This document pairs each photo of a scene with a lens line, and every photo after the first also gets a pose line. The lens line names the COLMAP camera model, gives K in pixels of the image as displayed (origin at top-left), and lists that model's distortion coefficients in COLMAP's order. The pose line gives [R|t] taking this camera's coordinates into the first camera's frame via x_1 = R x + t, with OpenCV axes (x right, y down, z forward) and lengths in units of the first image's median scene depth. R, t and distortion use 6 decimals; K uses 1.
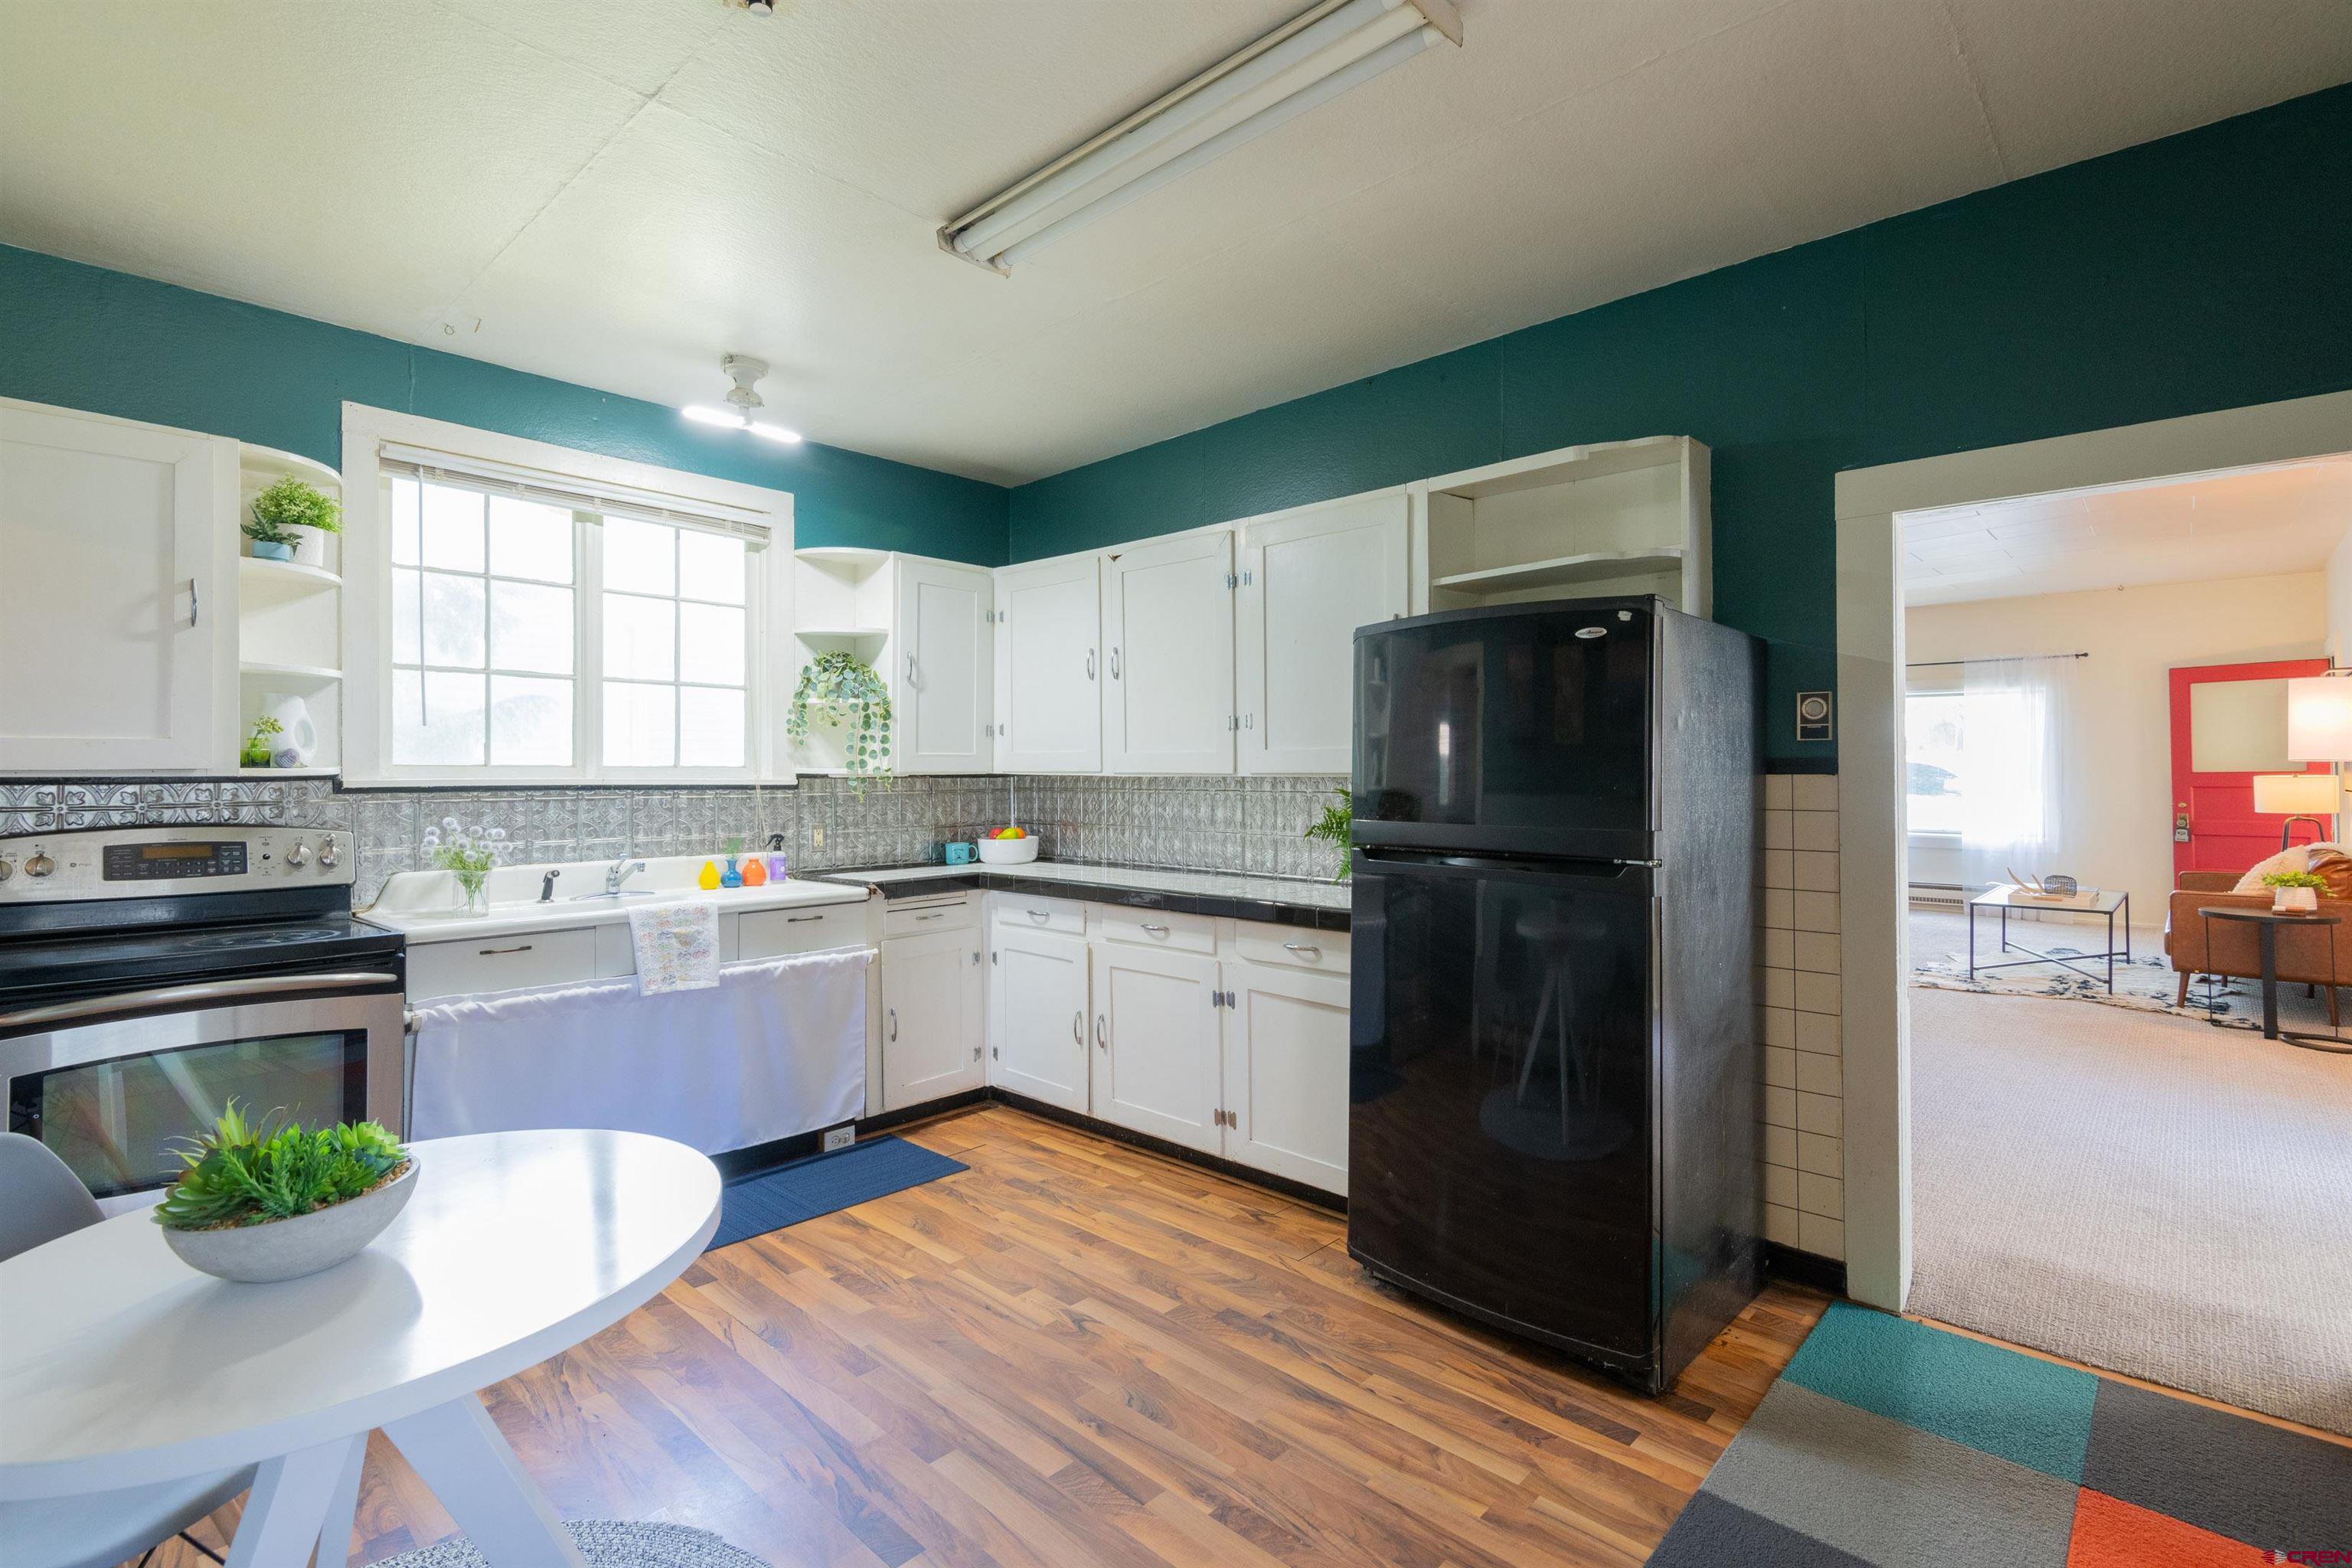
lens RADIAL K [[1073.3, 0, 1180.0], [0, 1073.3, 756.5], [0, 0, 1]] dist [0.014315, -0.003965]
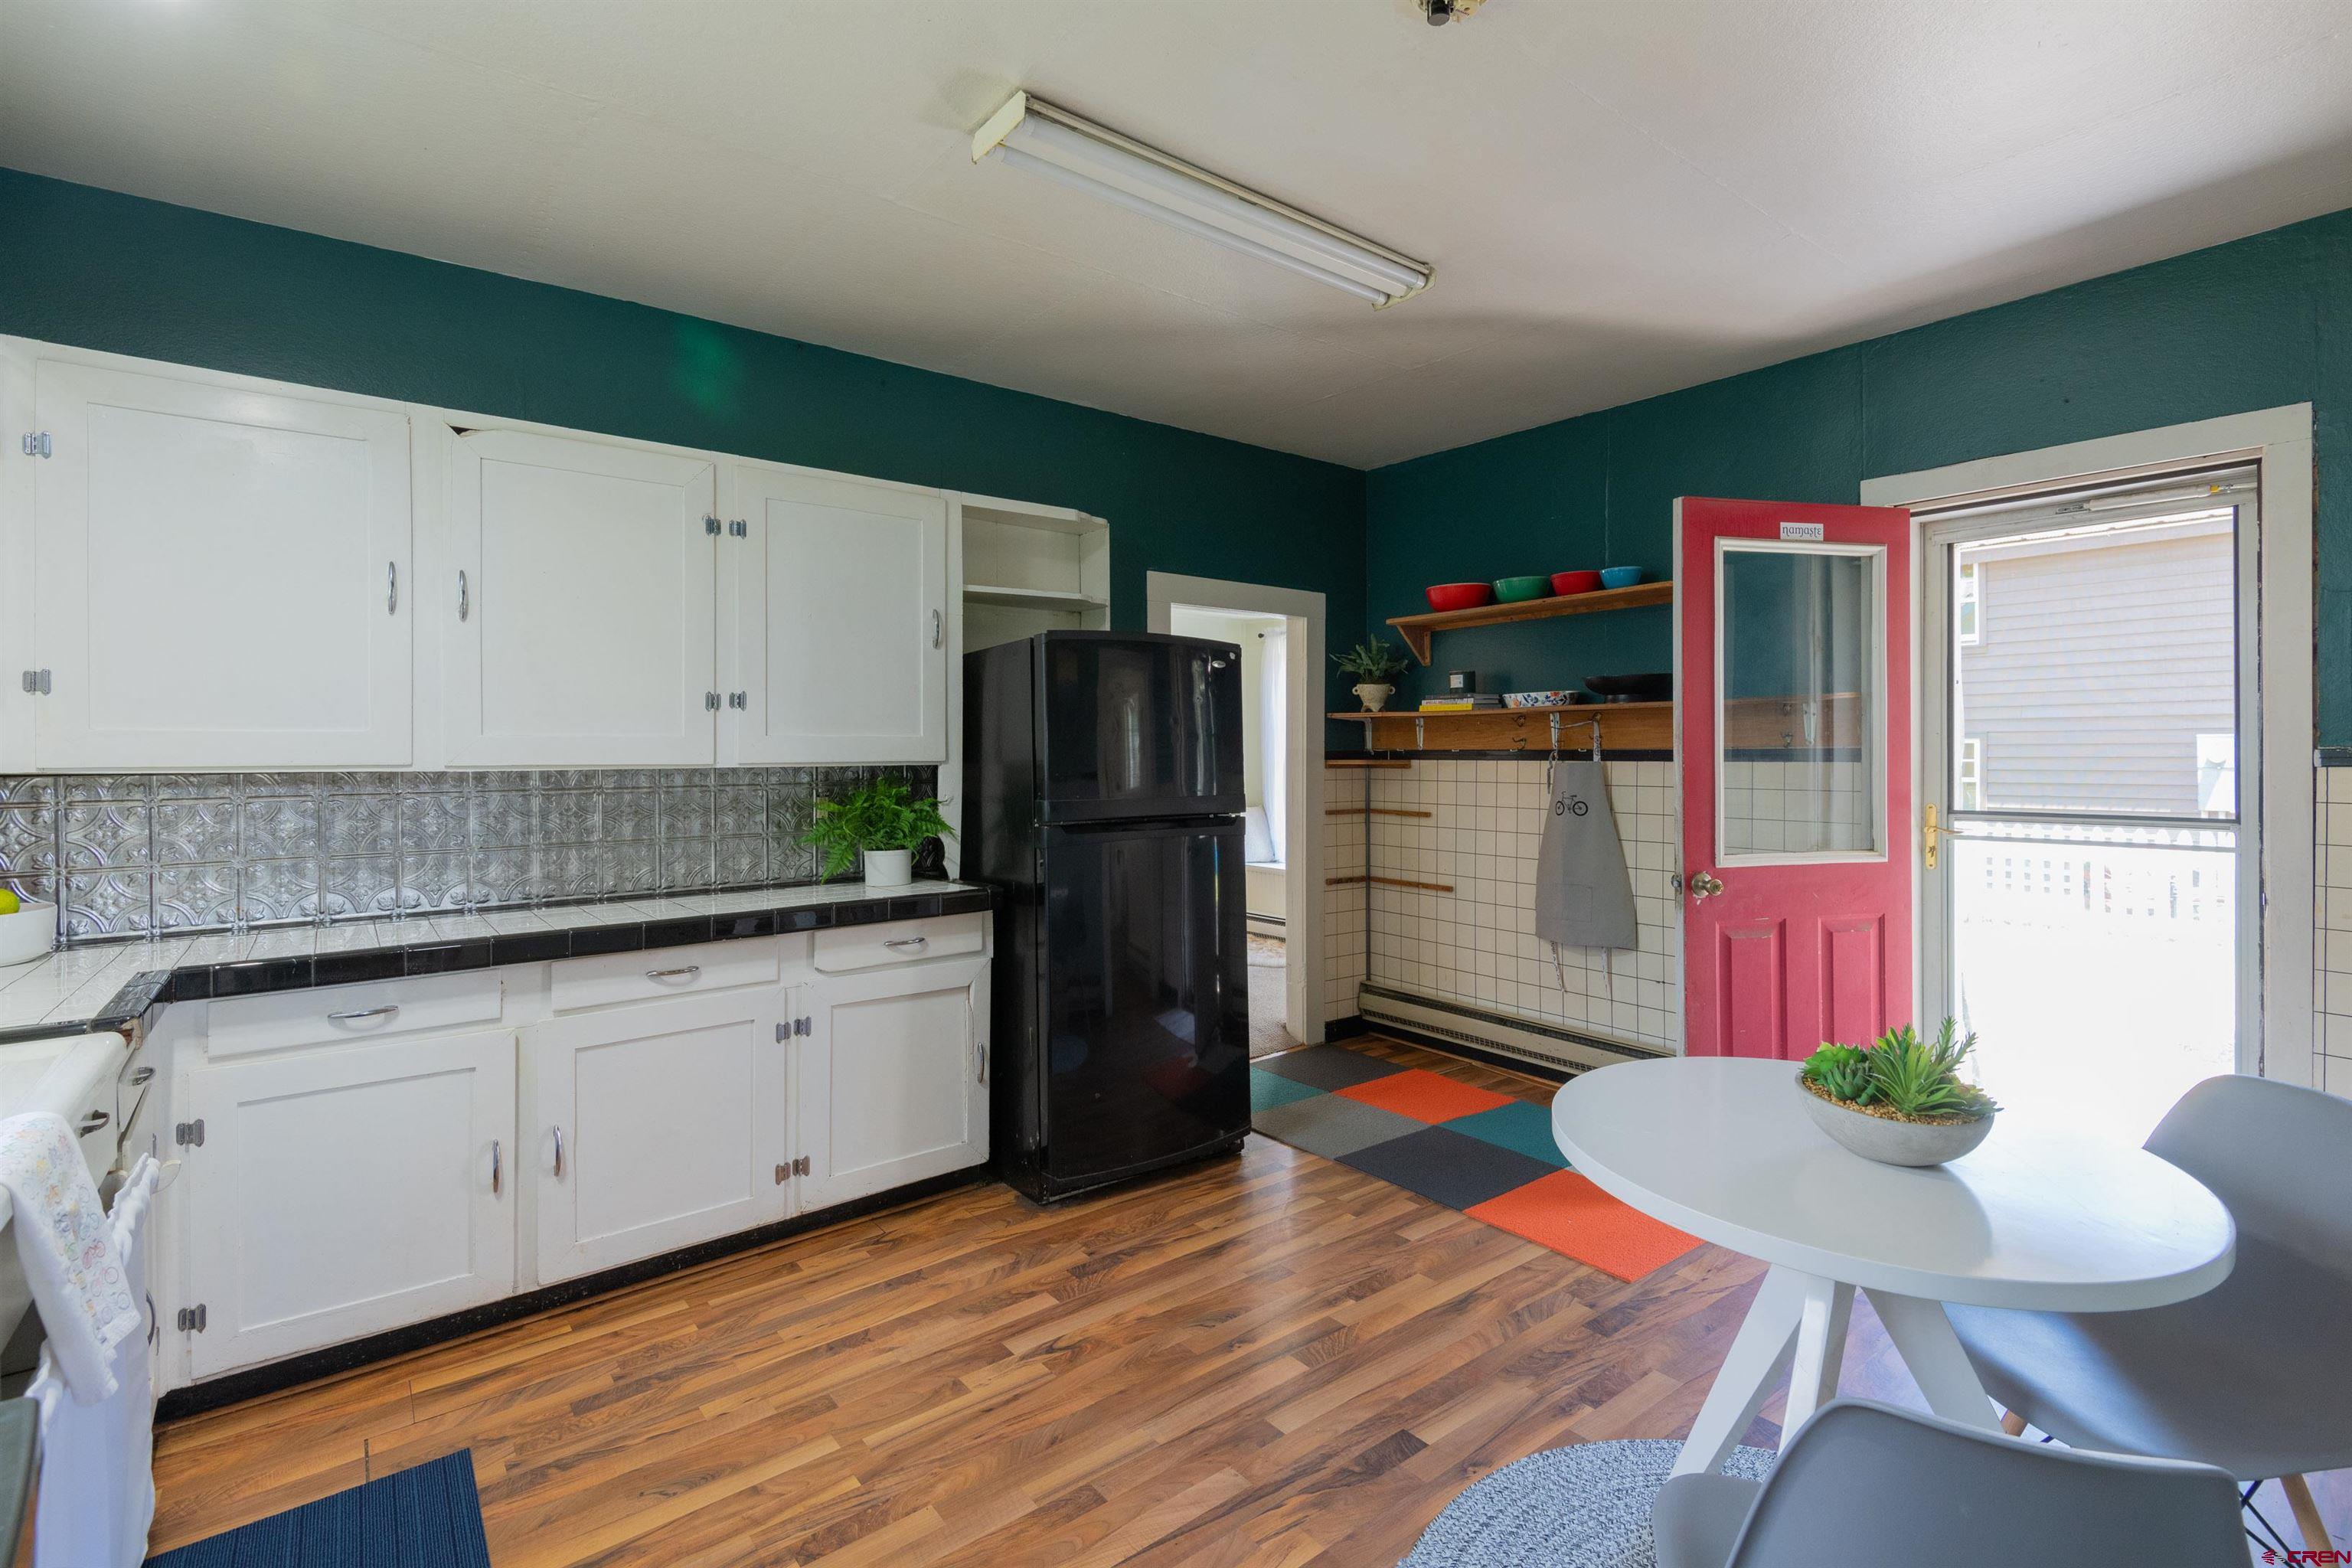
lens RADIAL K [[1073.3, 0, 1177.9], [0, 1073.3, 760.1], [0, 0, 1]] dist [0.014315, -0.003965]
pose [[0.151427, -0.001534, 0.988467, -0.819317], [-0.001913, 0.999996, 0.001845, 0.011716], [-0.988467, -0.002171, 0.151423, 0.619867]]
